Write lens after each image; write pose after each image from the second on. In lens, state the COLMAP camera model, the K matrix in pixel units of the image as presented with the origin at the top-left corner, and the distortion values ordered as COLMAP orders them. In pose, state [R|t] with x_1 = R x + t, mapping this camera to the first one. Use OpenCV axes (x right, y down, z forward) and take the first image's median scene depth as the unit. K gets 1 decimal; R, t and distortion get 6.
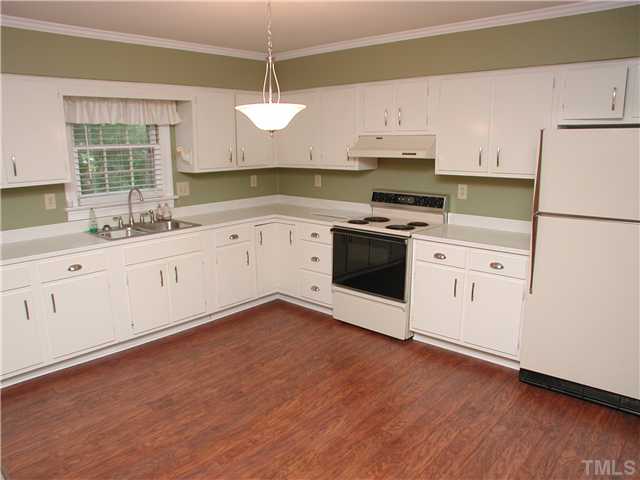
lens RADIAL K [[498.3, 0, 320.0], [0, 498.3, 240.0], [0, 0, 1]] dist [-0.030745, -0.002734]
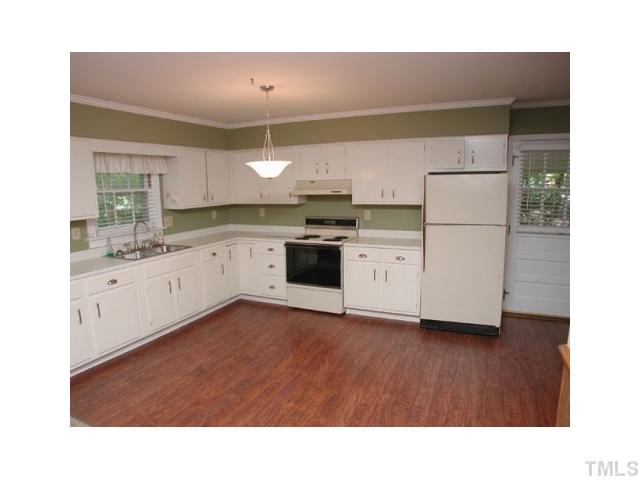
lens RADIAL K [[391.7, 0, 320.0], [0, 391.7, 240.0], [0, 0, 1]] dist [-0.003176, 0.000104]
pose [[0.954161, -0.055194, 0.294159, -0.227786], [0.071507, 0.996425, -0.044985, 0.025985], [-0.290625, 0.063957, 0.954697, -0.131862]]
